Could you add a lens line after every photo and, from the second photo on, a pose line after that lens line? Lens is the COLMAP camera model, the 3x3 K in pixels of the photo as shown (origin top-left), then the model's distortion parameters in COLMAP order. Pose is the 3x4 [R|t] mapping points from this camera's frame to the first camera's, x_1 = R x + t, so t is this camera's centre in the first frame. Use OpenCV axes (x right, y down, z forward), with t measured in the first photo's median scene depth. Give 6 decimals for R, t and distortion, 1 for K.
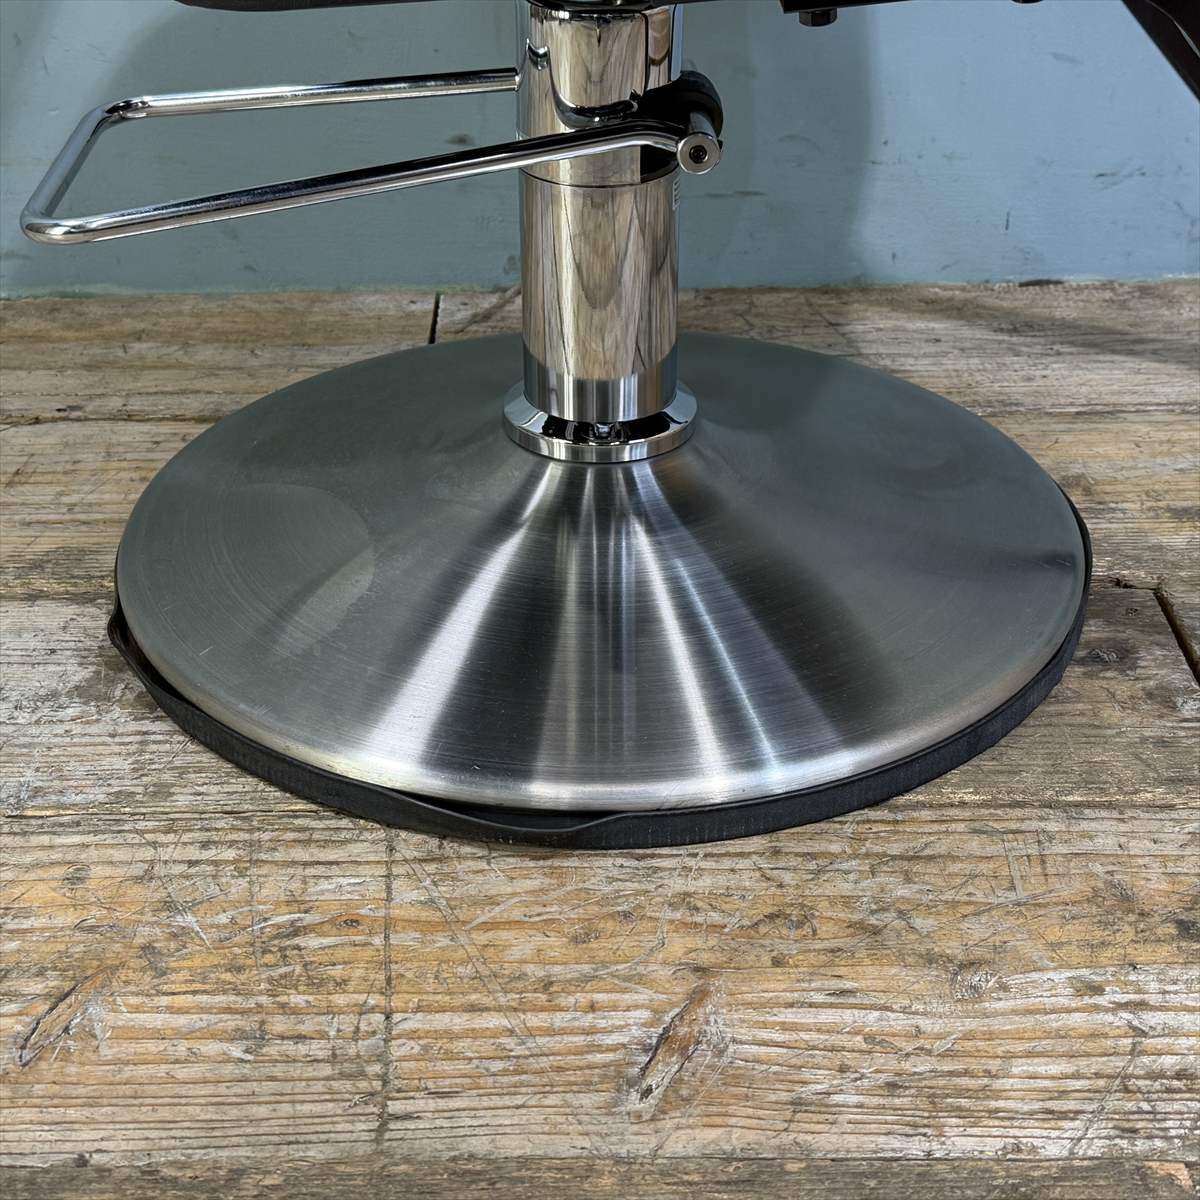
lens RADIAL K [[1958.5, 0, 600.0], [0, 1958.5, 600.0], [0, 0, 1]] dist [0.166402, -0.190013]
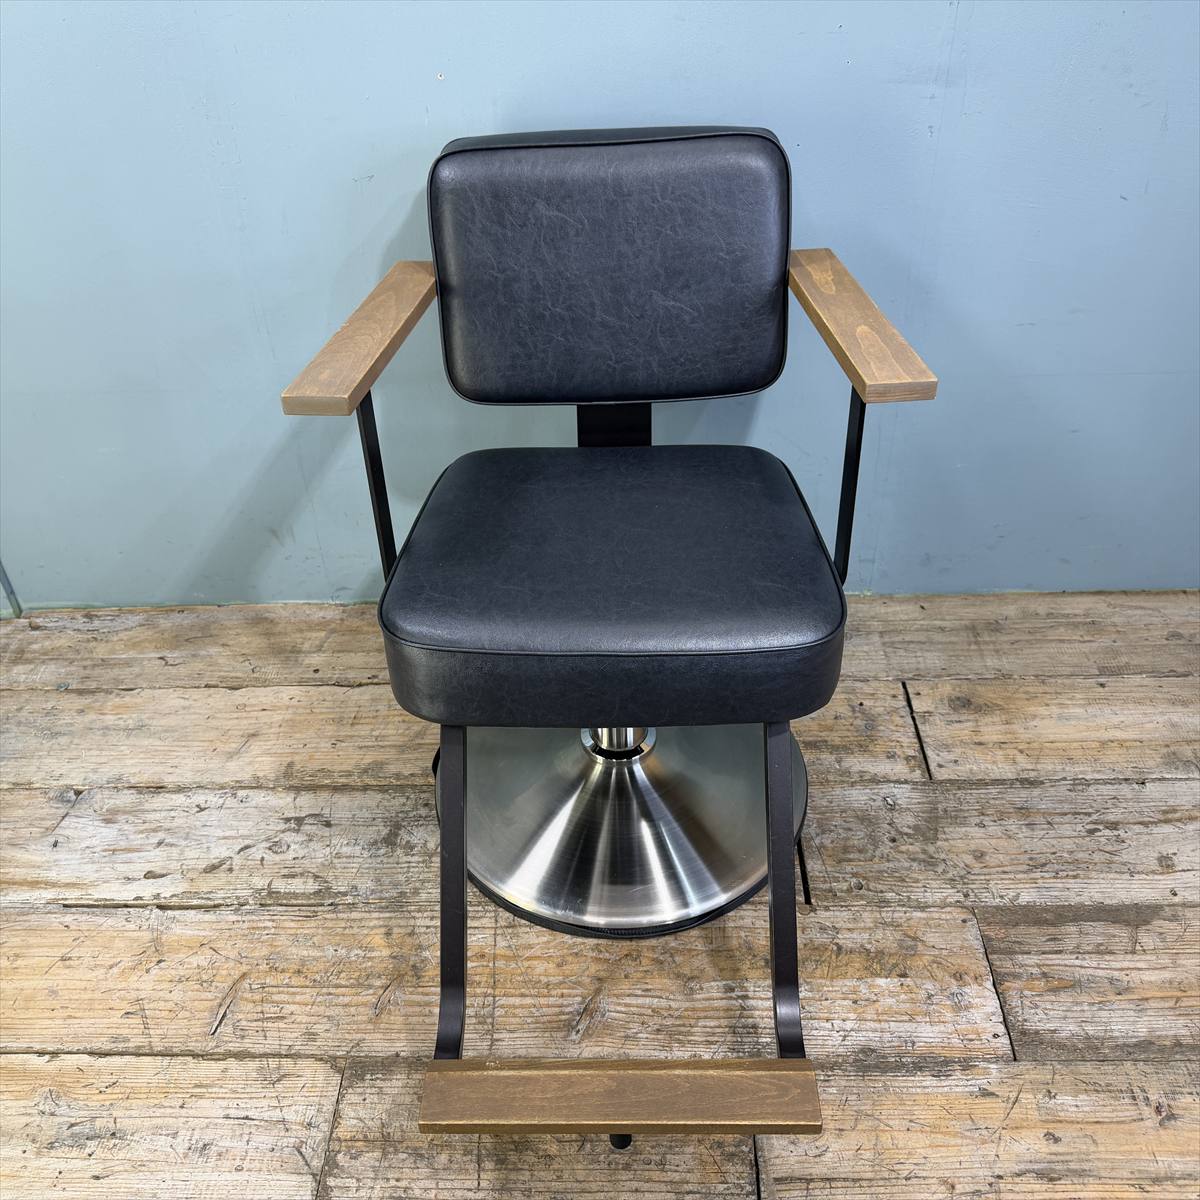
lens RADIAL K [[1121.1, 0, 593.4], [0, 1121.1, 610.7], [0, 0, 1]] dist [0.167354, -0.390783]
pose [[0.998858, -0.001283, -0.047761, 0.119184], [0.008160, 0.989533, 0.144073, -0.583125], [0.047076, -0.144298, 0.988414, -0.579402]]
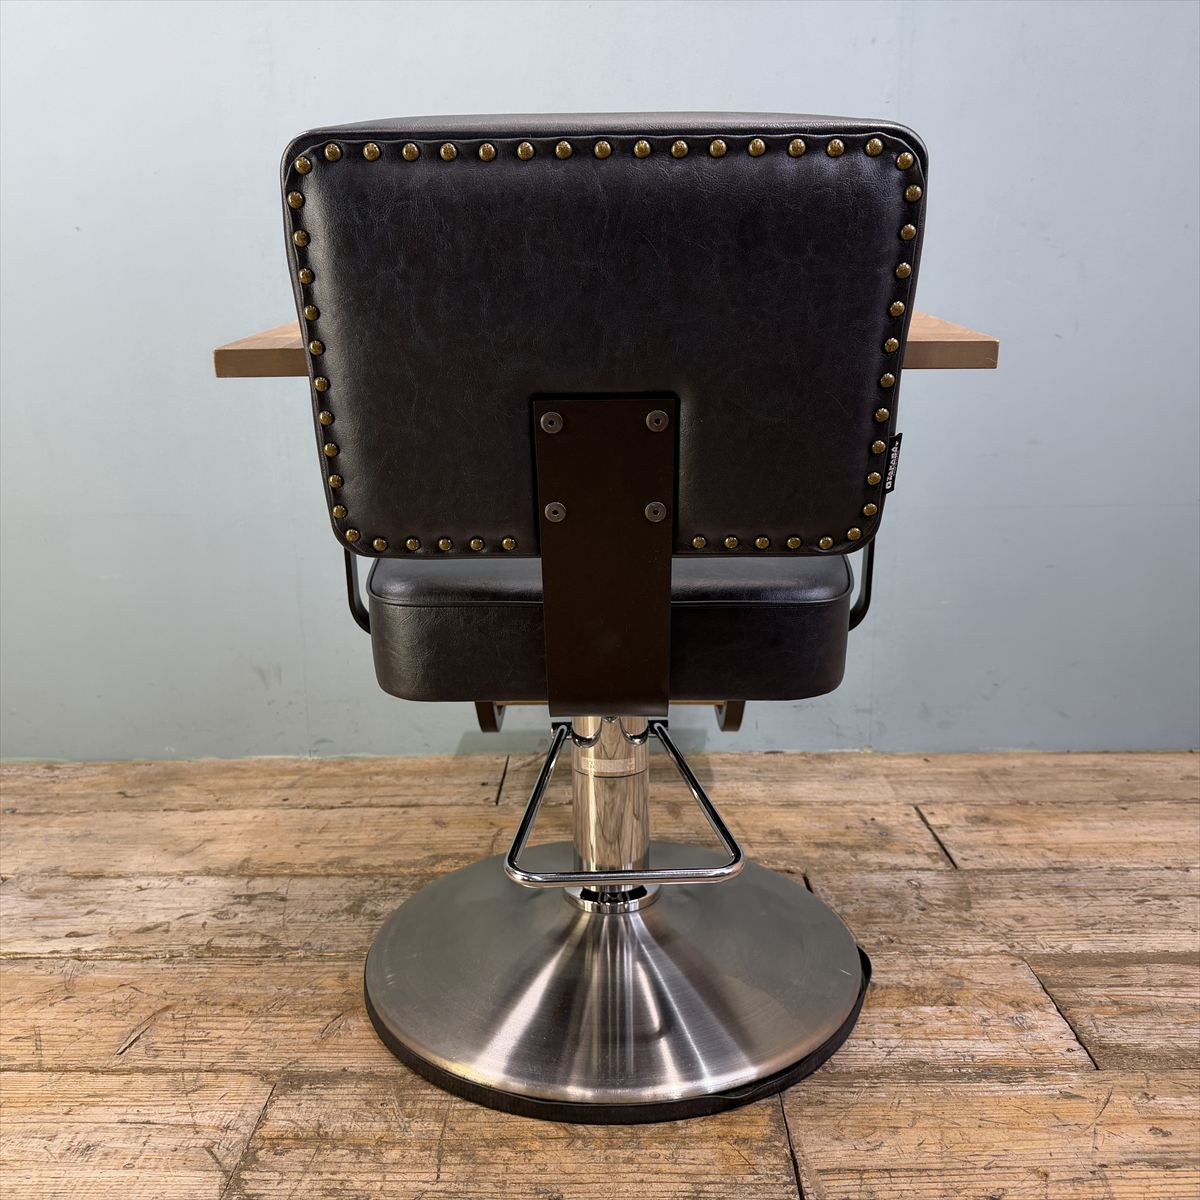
lens RADIAL K [[1135.1, 0, 596.8], [0, 1135.1, 602.9], [0, 0, 1]] dist [0.093797, -0.197872]
pose [[0.999698, -0.001079, -0.024557, 0.088684], [-0.006660, 0.949772, -0.312872, 0.147607], [0.023661, 0.312941, 0.949478, -0.505776]]
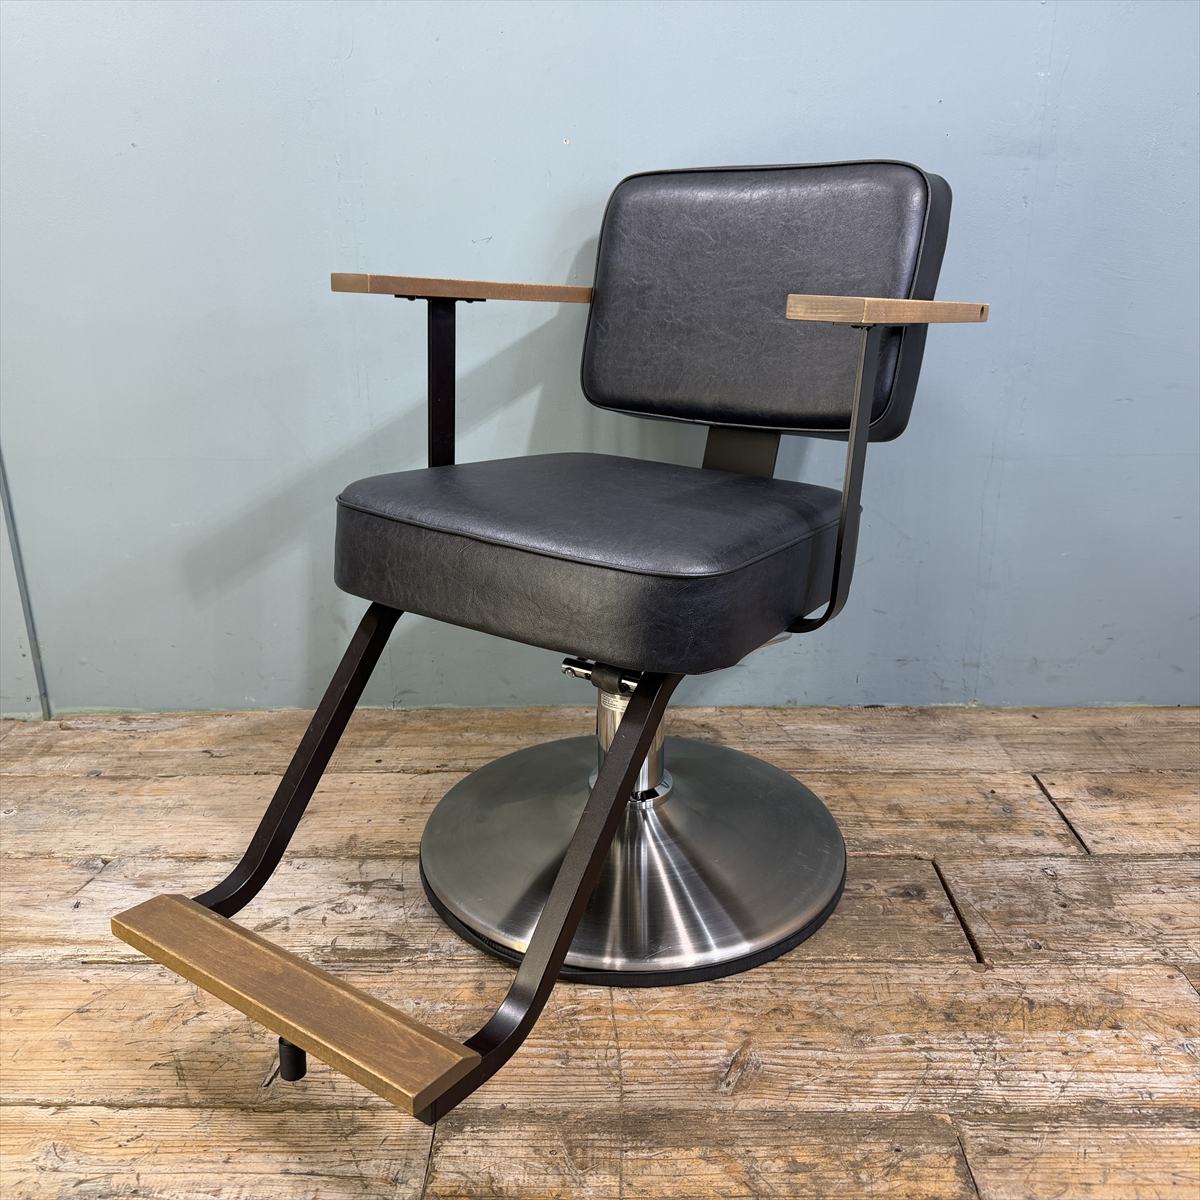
lens RADIAL K [[1136.6, 0, 595.2], [0, 1136.6, 601.6], [0, 0, 1]] dist [0.058281, -0.110768]
pose [[0.999735, 0.005114, -0.022435, -0.100645], [-0.009223, 0.982297, -0.187102, -0.062495], [0.021081, 0.187260, 0.982084, -0.450033]]
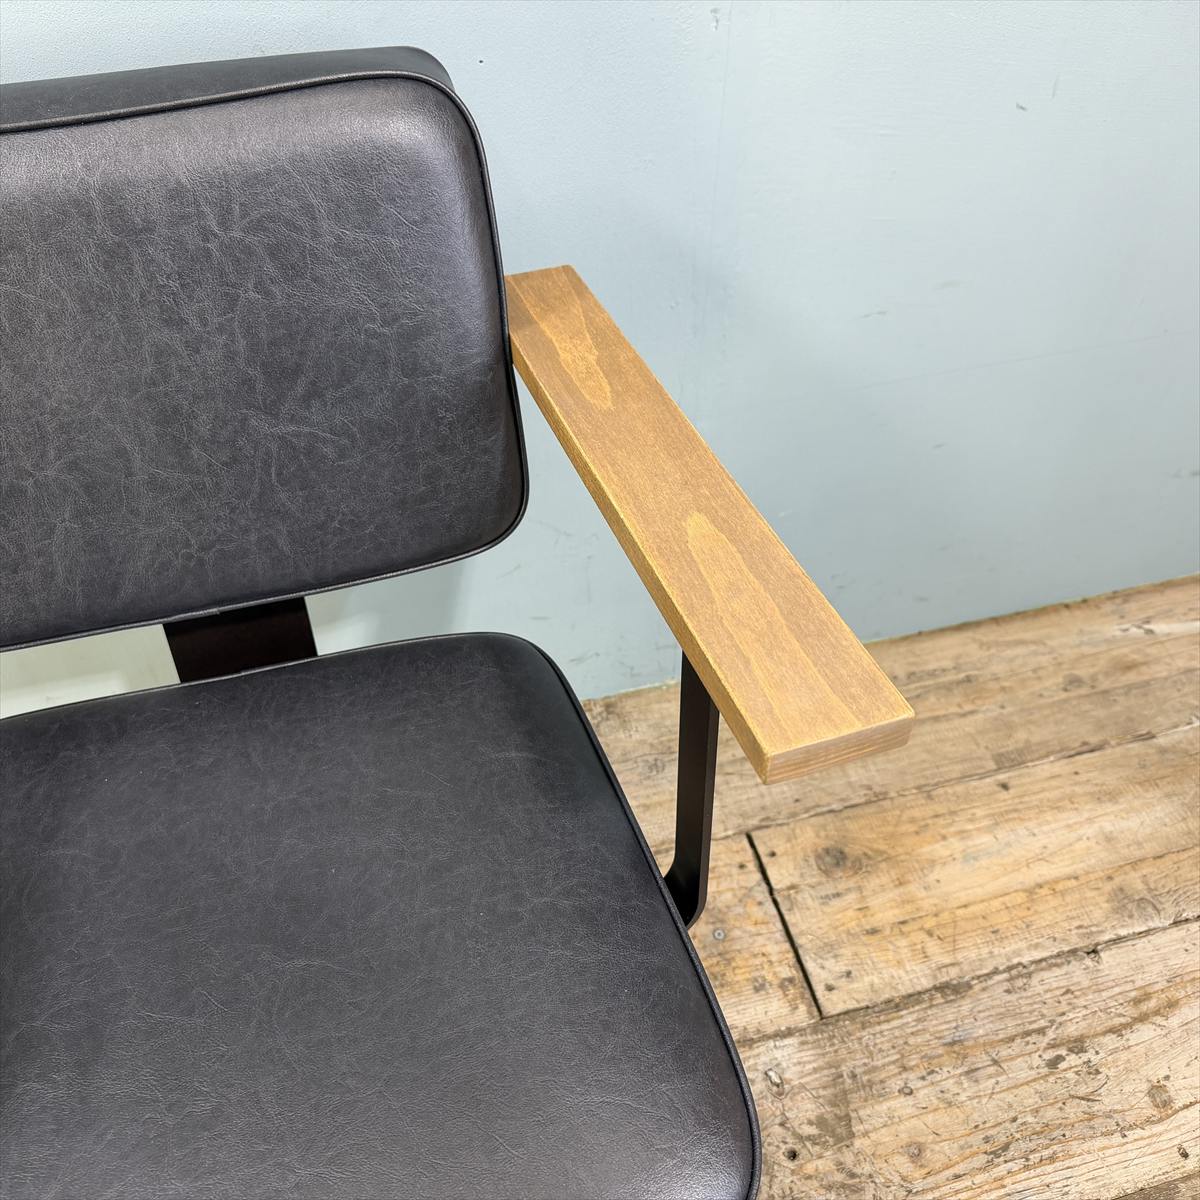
lens RADIAL K [[1135.1, 0, 596.8], [0, 1135.1, 602.9], [0, 0, 1]] dist [0.093797, -0.197872]
pose [[0.969644, -0.174574, 0.171217, 0.206443], [0.116892, 0.945951, 0.302511, -0.892860], [-0.214773, -0.273314, 0.937642, 0.262669]]
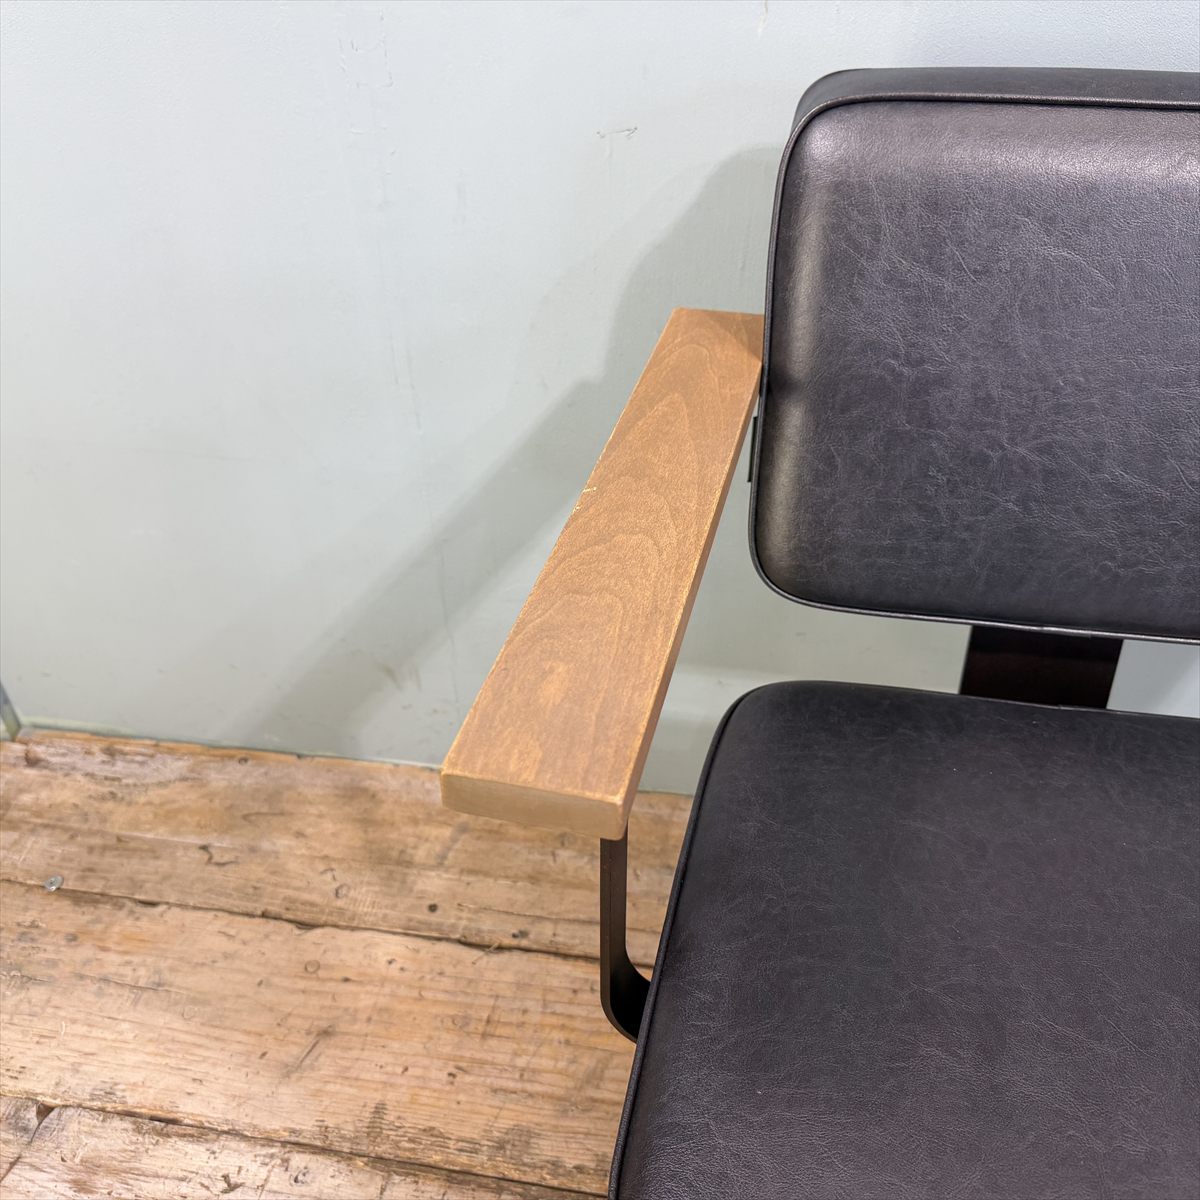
lens RADIAL K [[1121.1, 0, 593.4], [0, 1121.1, 610.7], [0, 0, 1]] dist [0.167354, -0.390783]
pose [[0.985741, 0.106953, -0.129907, -0.186691], [-0.078894, 0.975659, 0.204611, -0.810468], [0.148629, -0.191445, 0.970185, 0.295950]]
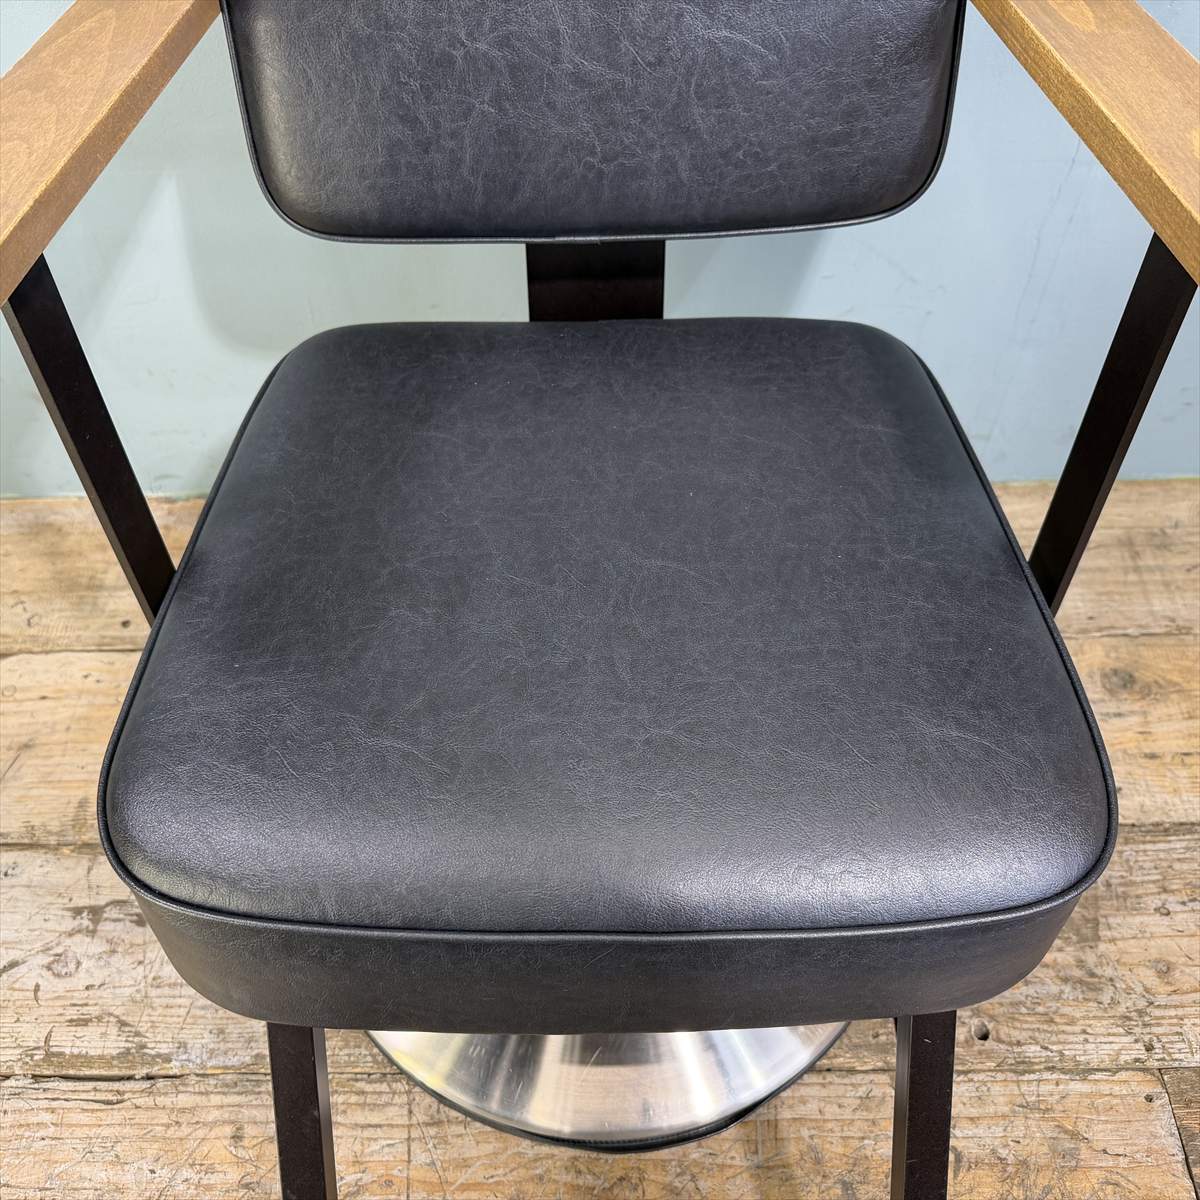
lens RADIAL K [[1146.9, 0, 593.4], [0, 1146.9, 604.6], [0, 0, 1]] dist [-0.000148, -0.016861]
pose [[0.999971, -0.002749, -0.007154, 0.070858], [0.005347, 0.919002, 0.394216, -0.737961], [0.005491, -0.394242, 0.918990, 0.244547]]
